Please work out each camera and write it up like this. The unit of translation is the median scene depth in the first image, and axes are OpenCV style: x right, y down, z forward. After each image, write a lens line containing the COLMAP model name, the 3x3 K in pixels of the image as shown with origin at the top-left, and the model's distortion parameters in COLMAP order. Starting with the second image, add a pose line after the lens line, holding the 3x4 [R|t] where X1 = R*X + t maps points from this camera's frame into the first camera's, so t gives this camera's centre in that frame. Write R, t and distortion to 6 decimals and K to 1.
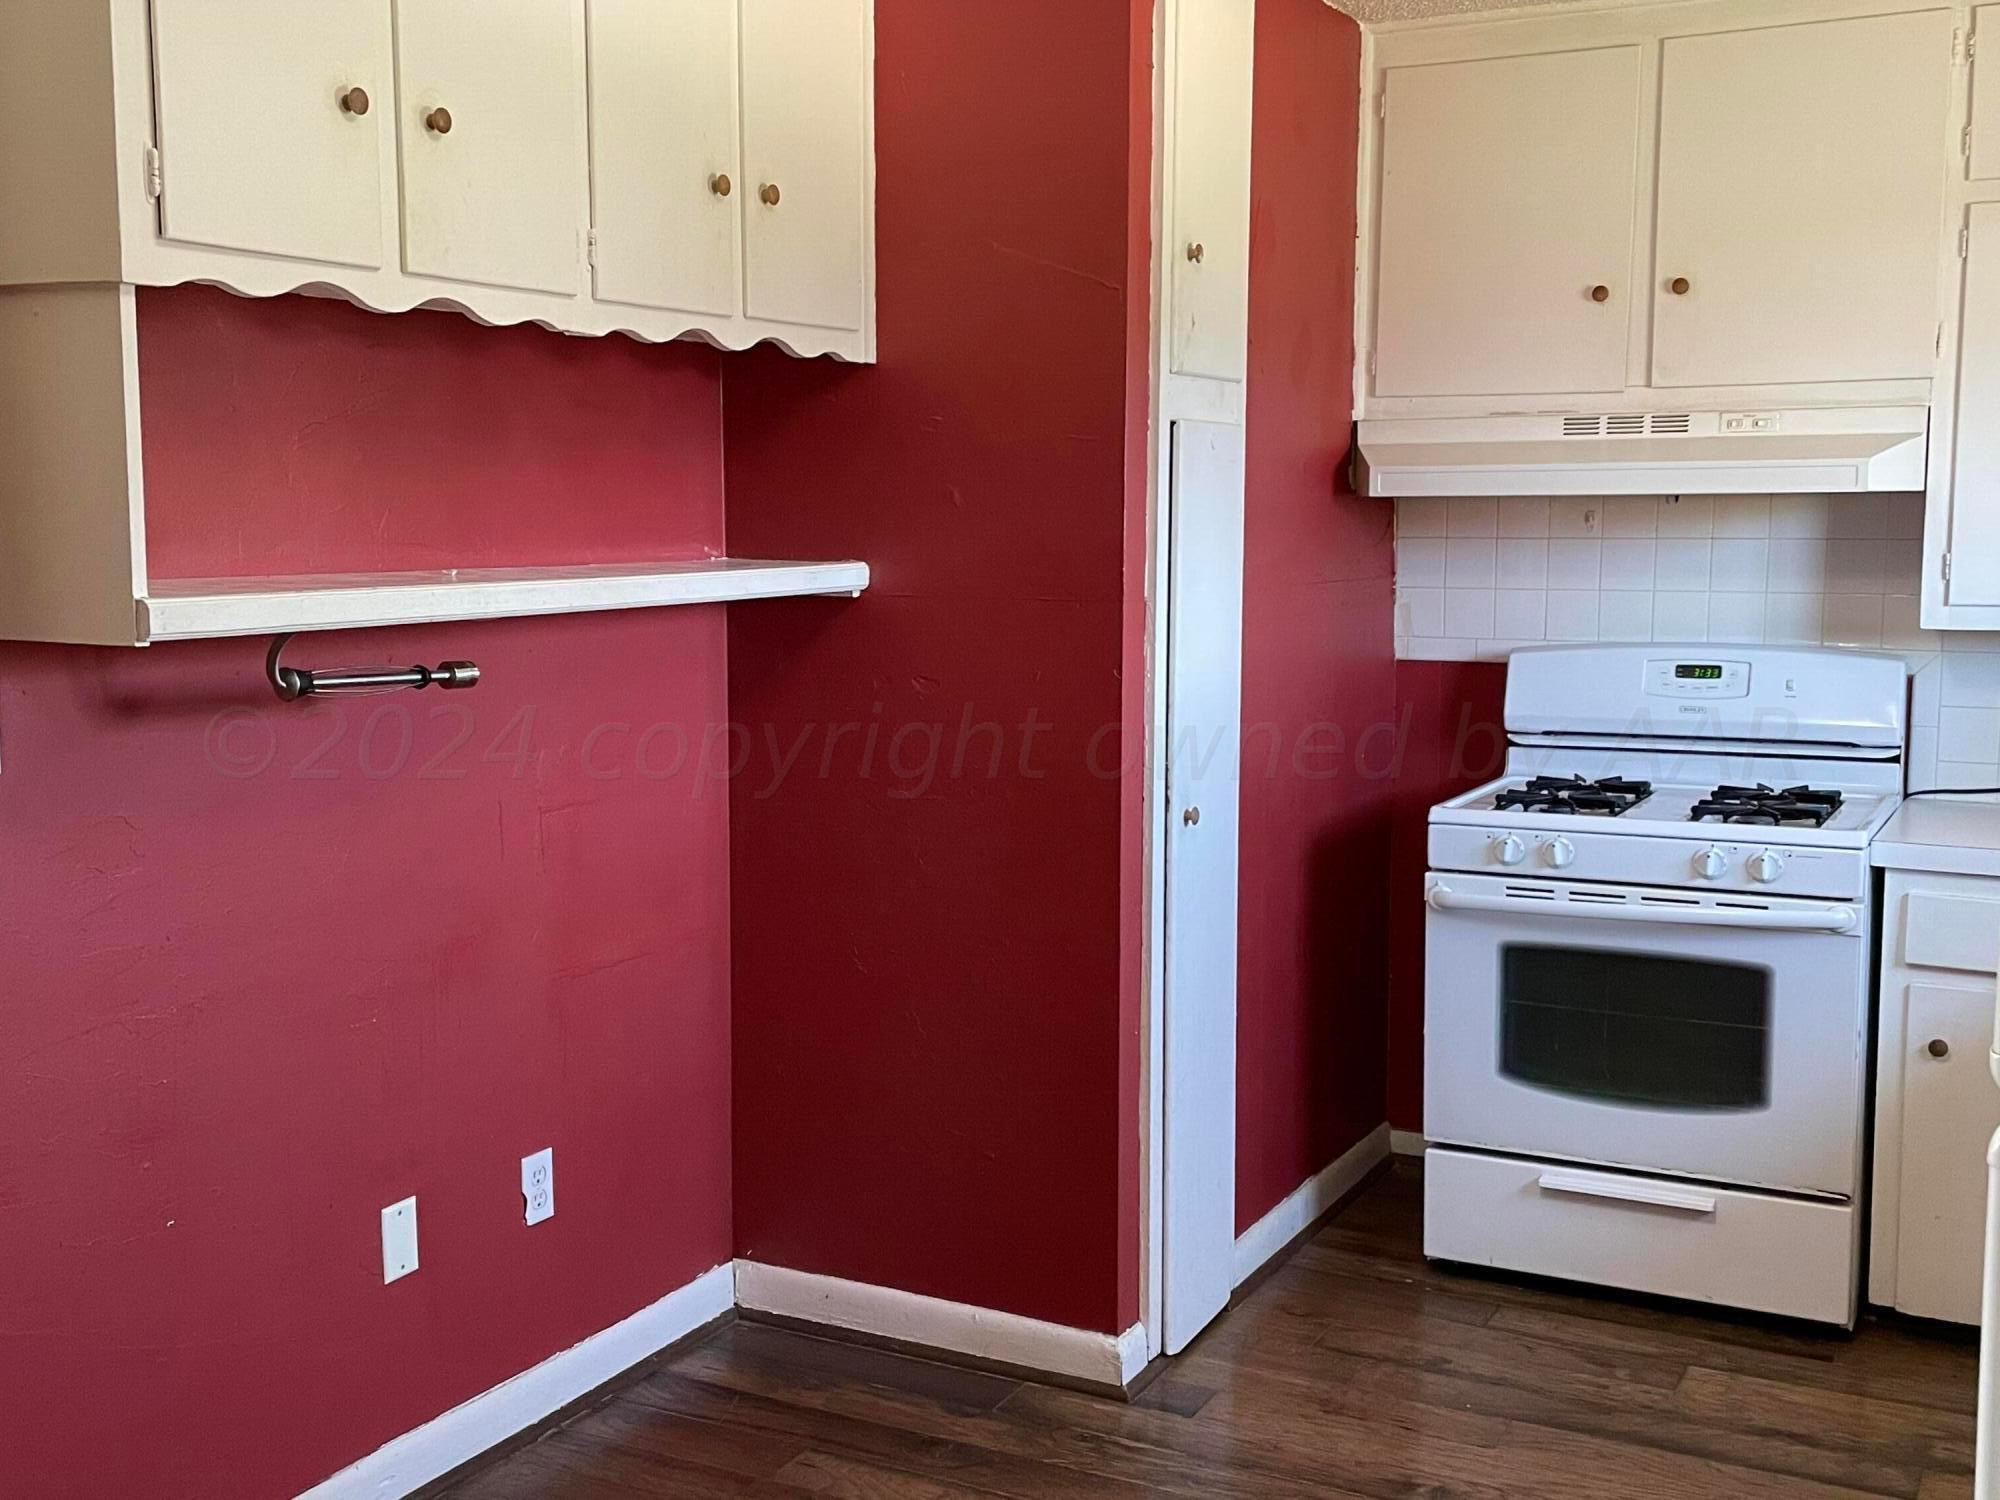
lens RADIAL K [[2124.0, 0, 1000.0], [0, 2124.0, 750.0], [0, 0, 1]] dist [-0.001298, -0.004489]
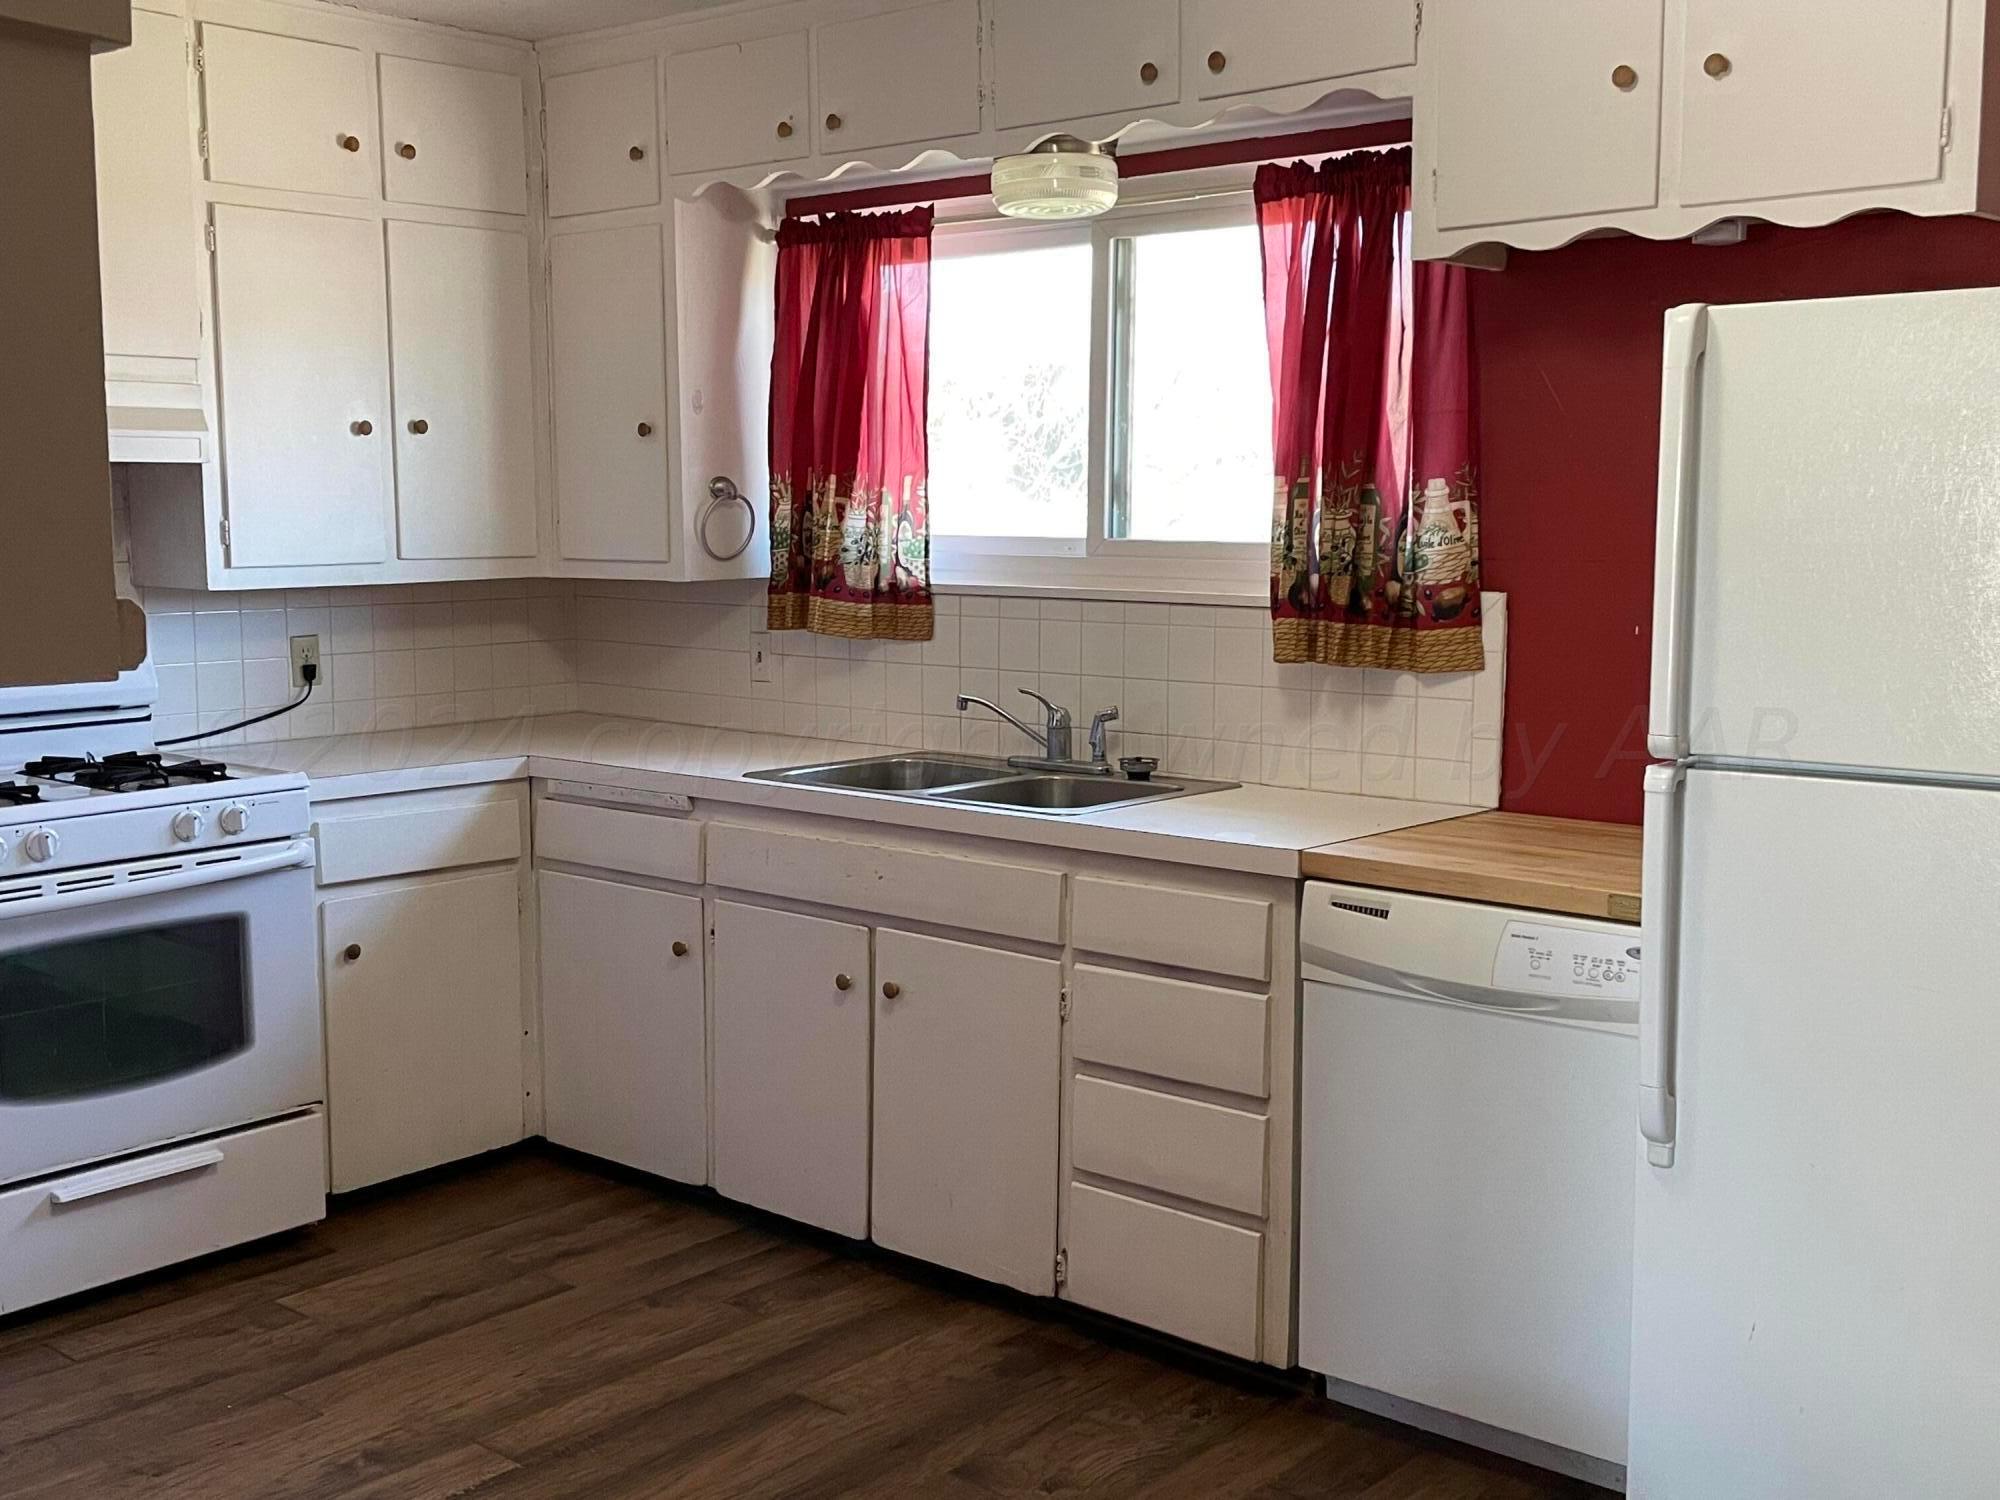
lens RADIAL K [[2076.1, 0, 1000.0], [0, 2076.1, 750.0], [0, 0, 1]] dist [0.007740, 0.009162]
pose [[0.203988, -0.115852, 0.972094, -0.552790], [0.107493, 0.989620, 0.095384, -0.036080], [-0.973054, 0.085036, 0.214324, 0.403203]]
